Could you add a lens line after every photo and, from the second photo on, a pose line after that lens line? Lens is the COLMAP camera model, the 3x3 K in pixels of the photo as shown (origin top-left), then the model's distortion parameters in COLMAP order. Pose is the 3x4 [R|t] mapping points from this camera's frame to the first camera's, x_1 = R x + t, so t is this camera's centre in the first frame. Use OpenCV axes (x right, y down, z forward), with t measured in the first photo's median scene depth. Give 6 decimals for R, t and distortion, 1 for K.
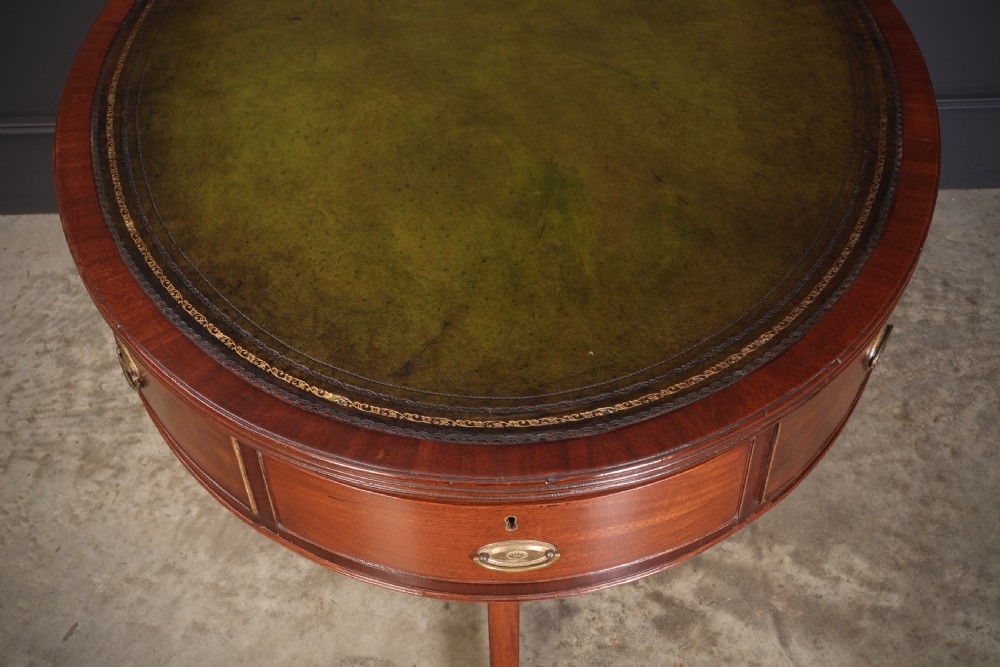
lens RADIAL K [[1078.1, 0, 496.5], [0, 1078.1, 334.7], [0, 0, 1]] dist [-0.002790, 0.009685]
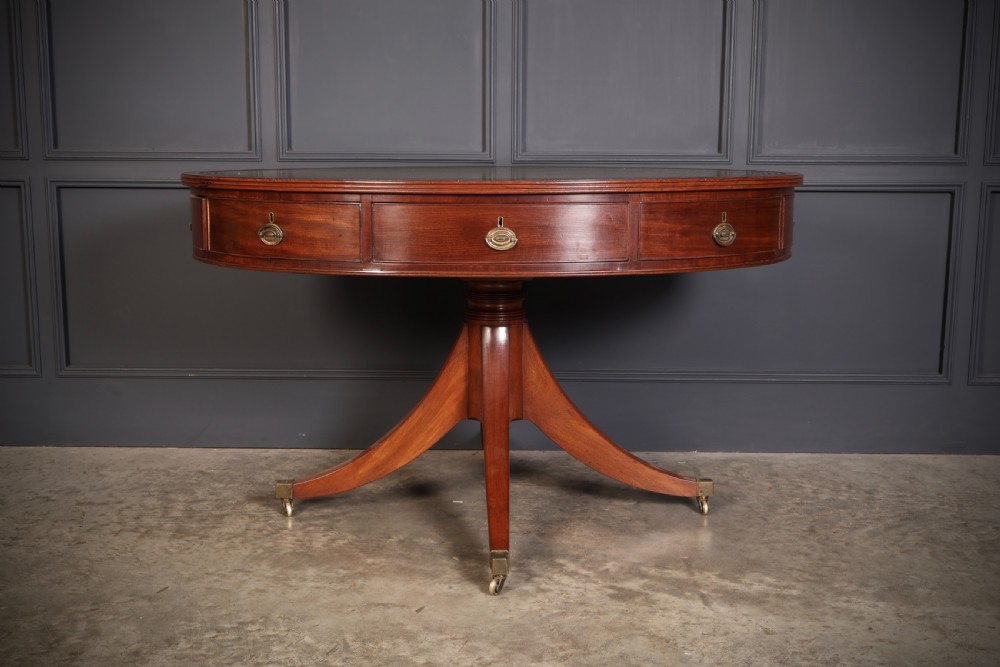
lens RADIAL K [[1172.8, 0, 499.0], [0, 1172.8, 333.8], [0, 0, 1]] dist [0.006831, -0.009051]
pose [[0.999221, 0.029220, -0.026513, 0.039428], [-0.038997, 0.833556, -0.551057, 0.737304], [0.005999, 0.551662, 0.834046, -0.336367]]
